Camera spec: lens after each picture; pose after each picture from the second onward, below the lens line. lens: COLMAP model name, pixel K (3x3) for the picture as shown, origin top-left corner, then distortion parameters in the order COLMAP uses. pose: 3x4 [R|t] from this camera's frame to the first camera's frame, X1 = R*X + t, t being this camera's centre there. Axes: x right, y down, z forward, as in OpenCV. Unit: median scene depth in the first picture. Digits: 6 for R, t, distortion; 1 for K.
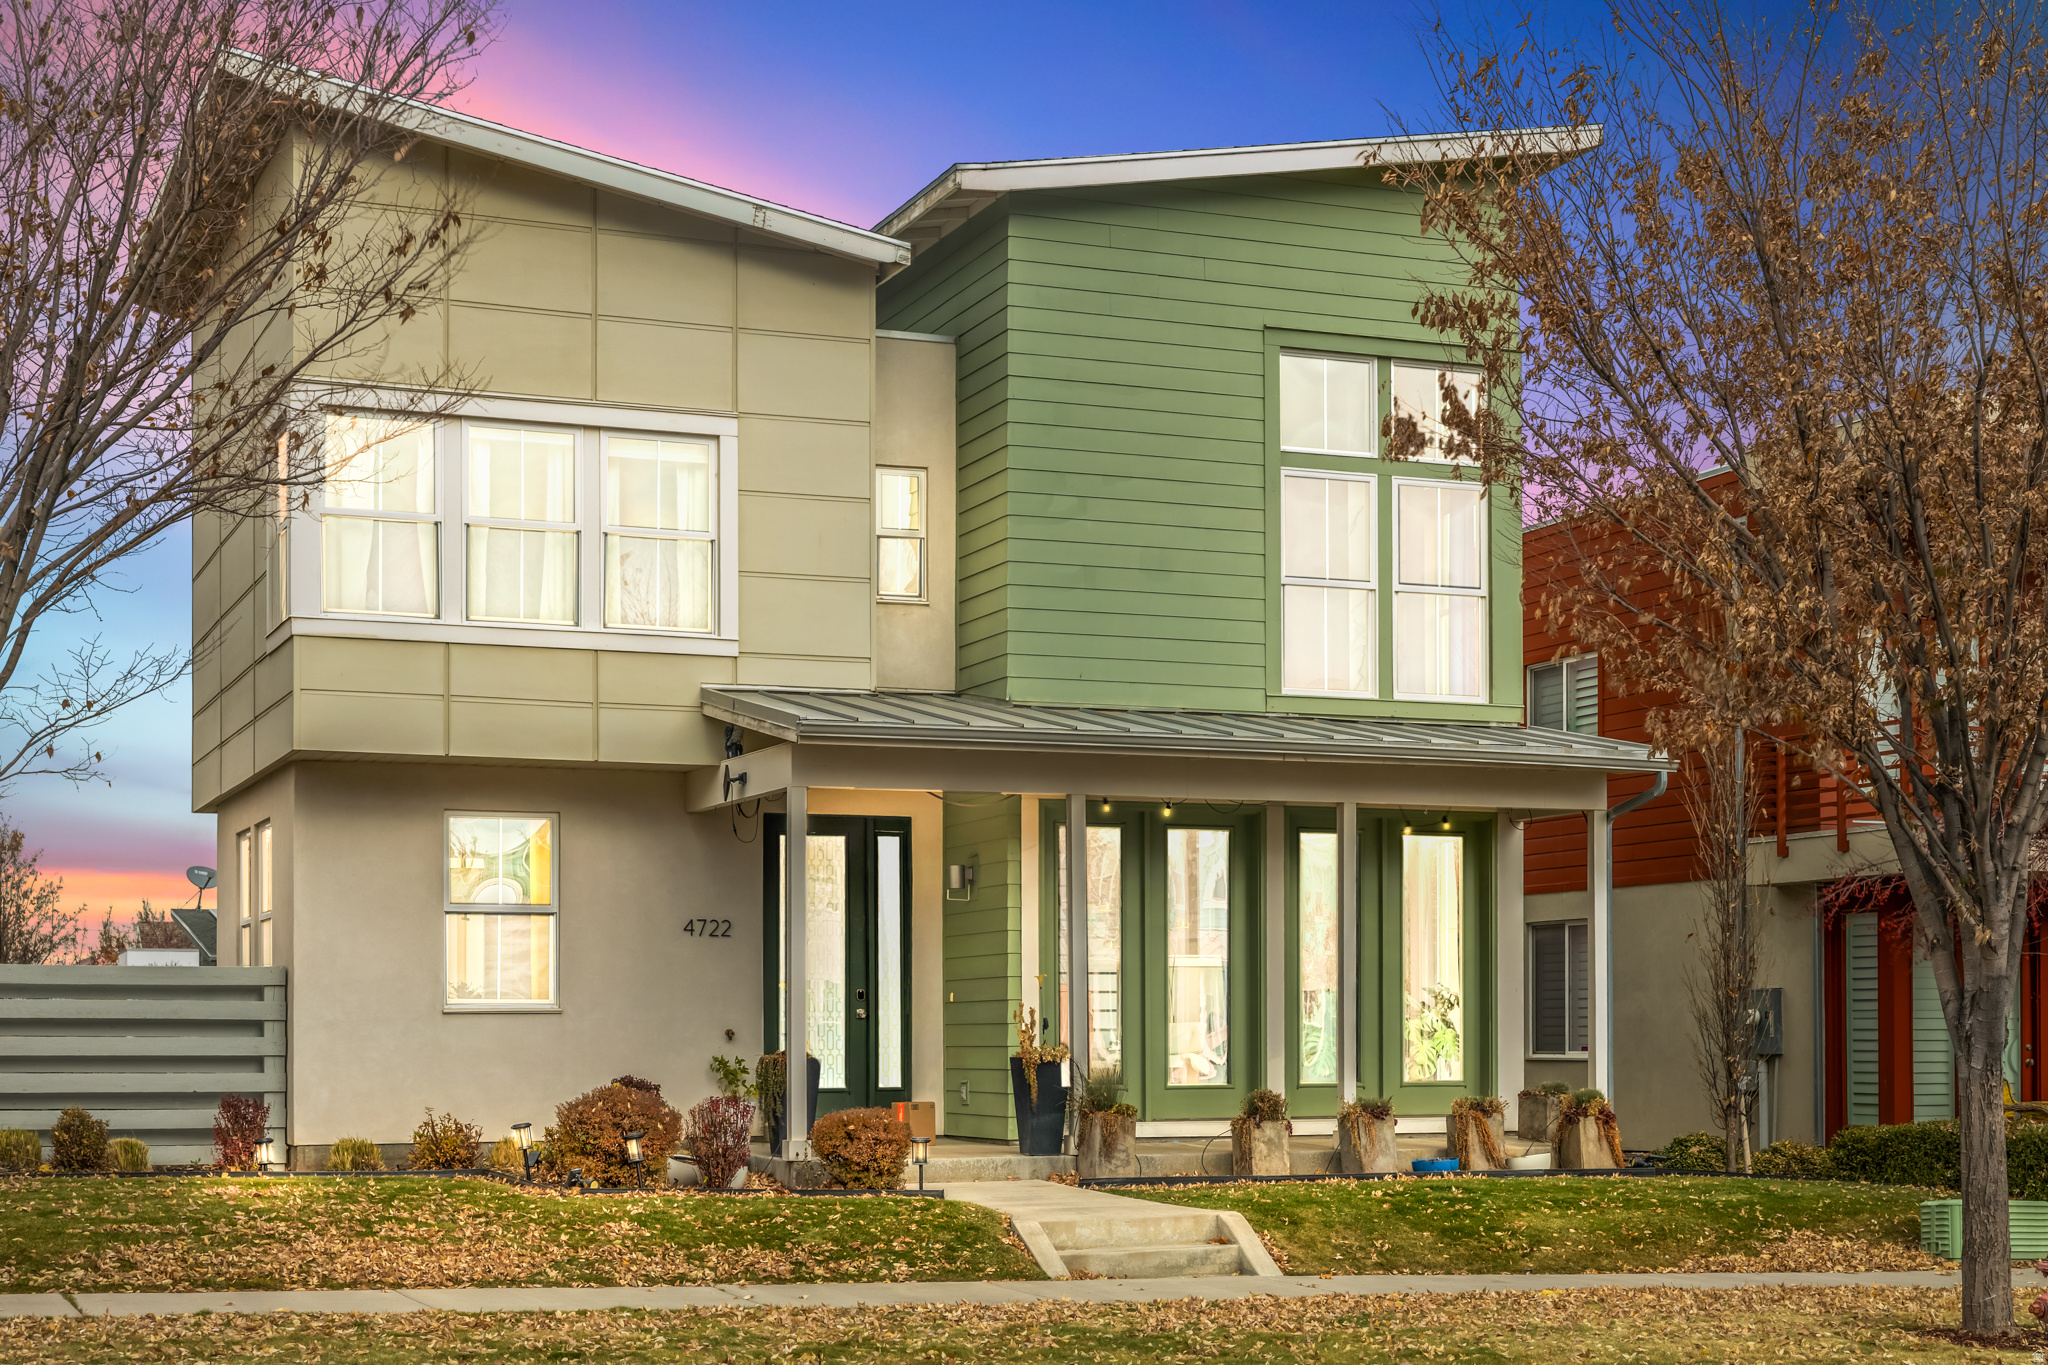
lens RADIAL K [[2964.2, 0, 1024.6], [0, 2964.2, 859.1], [0, 0, 1]] dist [0.054116, 0.035528]
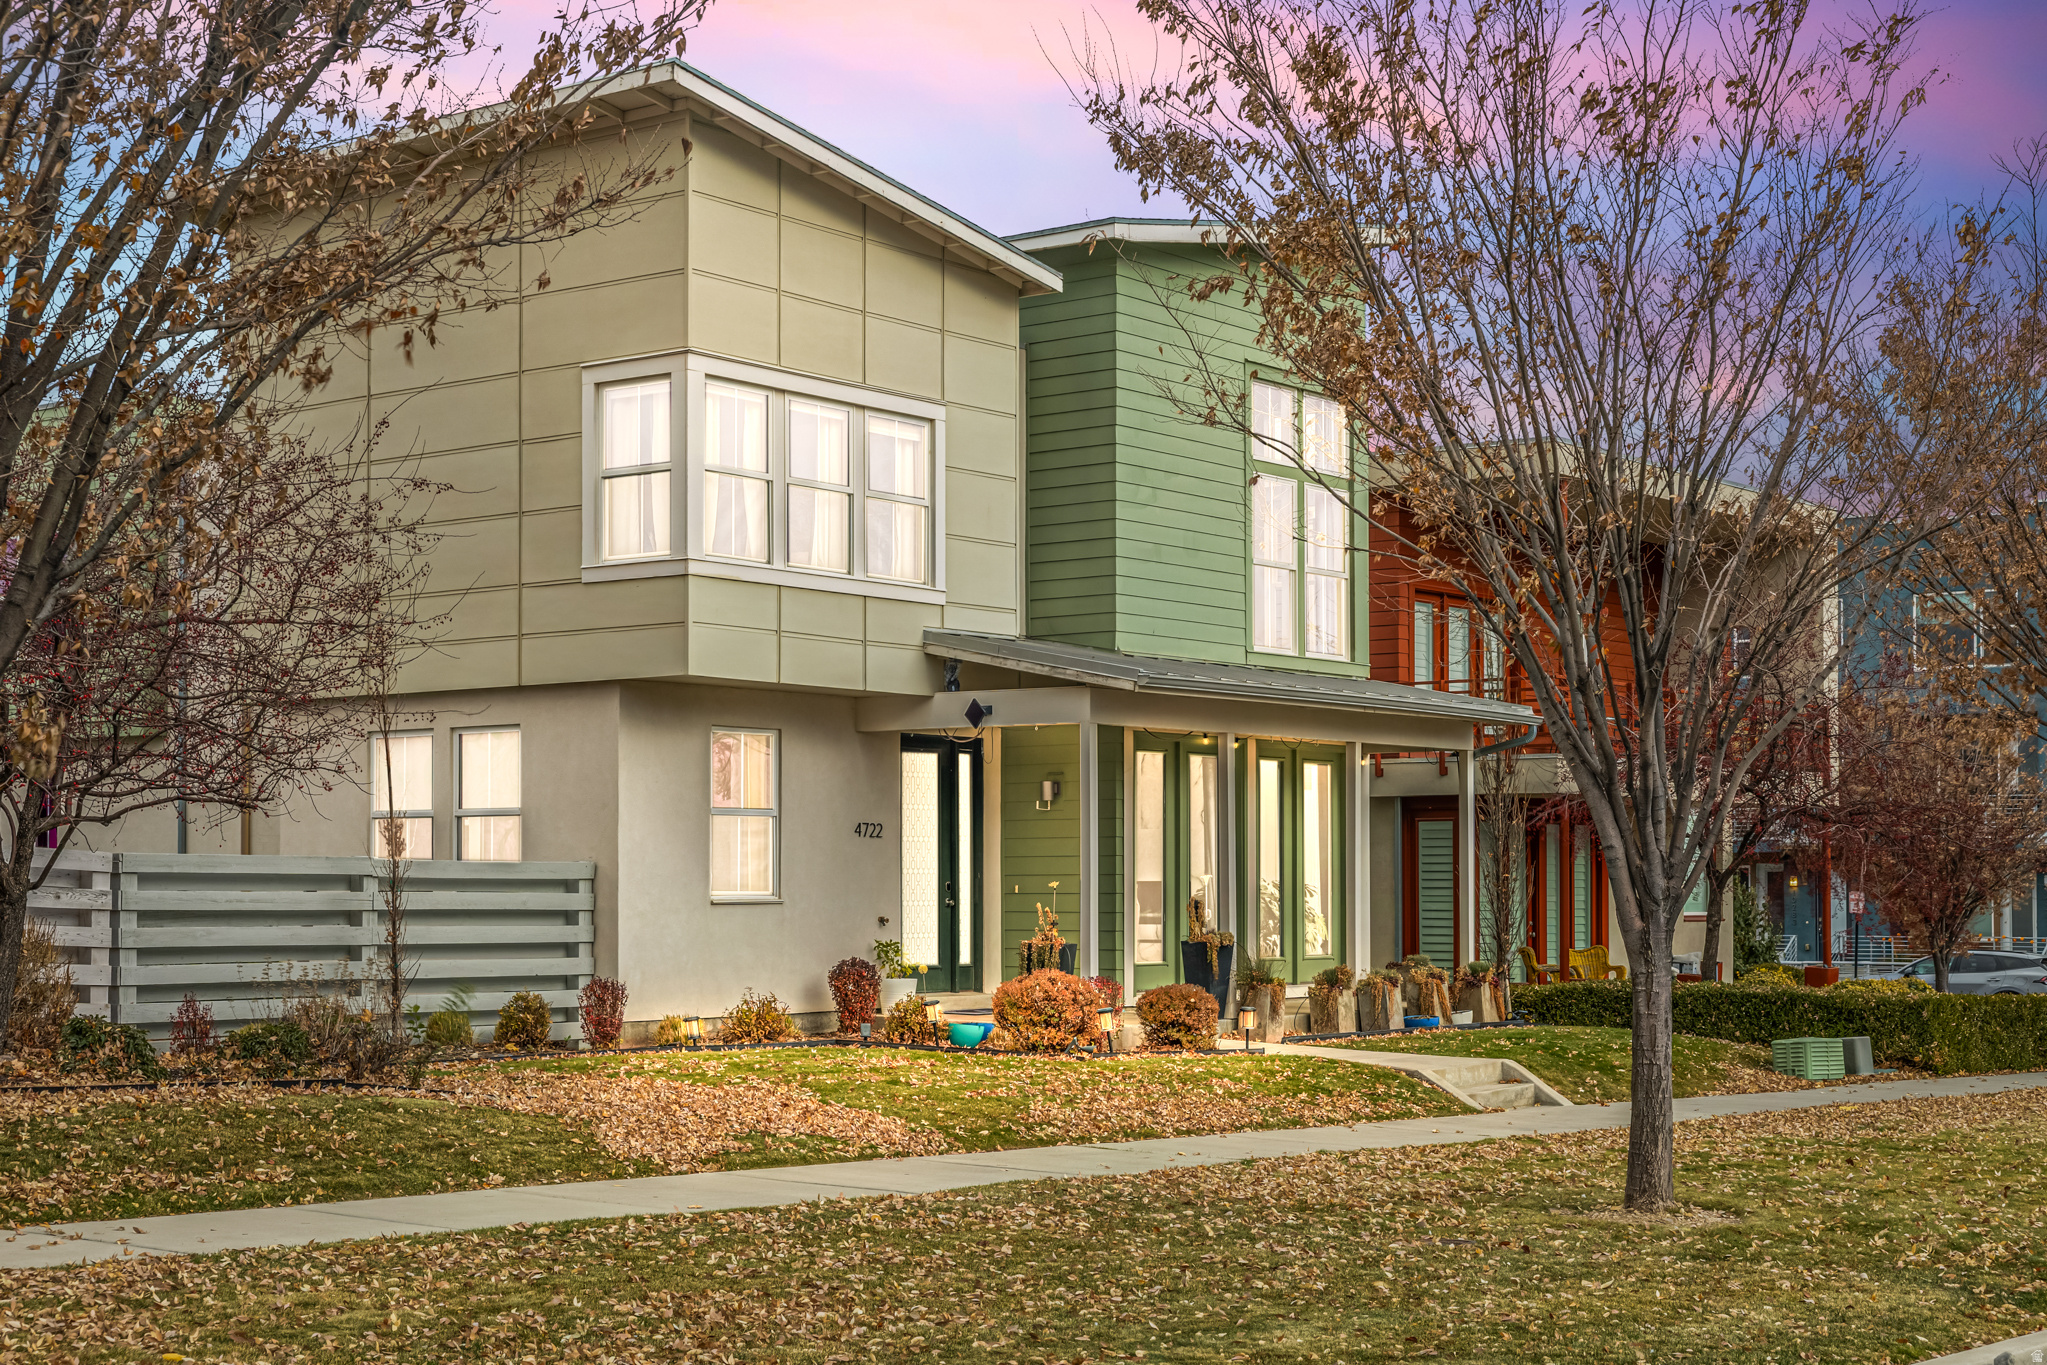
lens RADIAL K [[2942.7, 0, 1023.5], [0, 2942.7, 682.5], [0, 0, 1]] dist [-0.009796, -0.032363]
pose [[0.860810, 0.038331, 0.507481, -0.665368], [-0.033842, 0.999264, -0.018071, -0.016816], [-0.507800, -0.001619, 0.861473, -0.035712]]
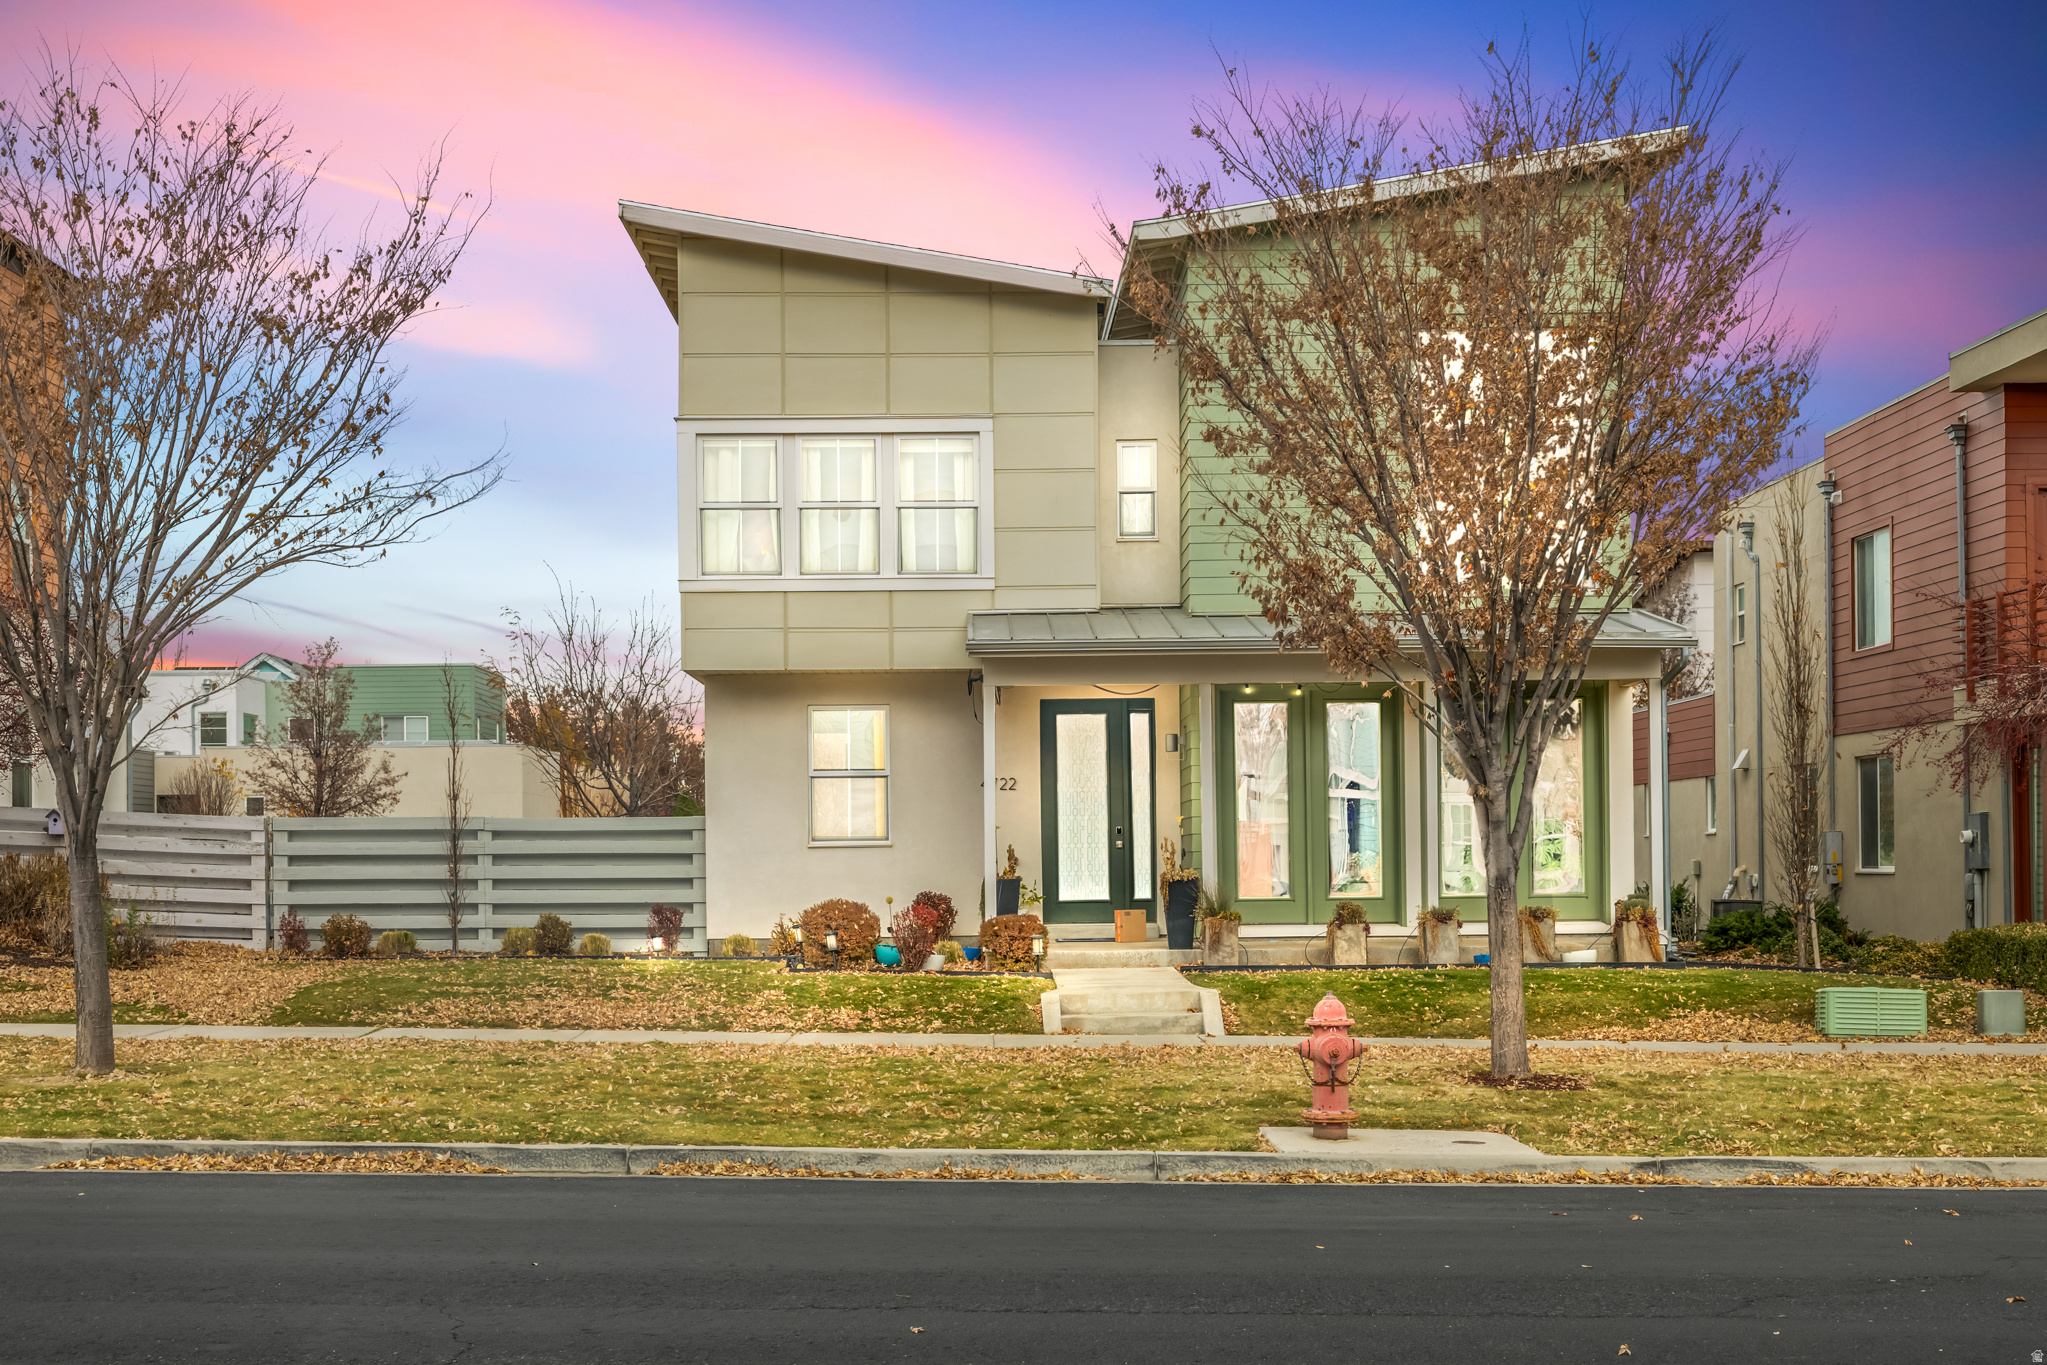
lens RADIAL K [[2654.7, 0, 1023.5], [0, 2654.7, 682.5], [0, 0, 1]] dist [0.016035, -0.010874]
pose [[0.932600, -0.030798, -0.359596, 0.360060], [0.029730, 0.999522, -0.008501, -0.013596], [0.359686, -0.002763, 0.933069, -0.155260]]
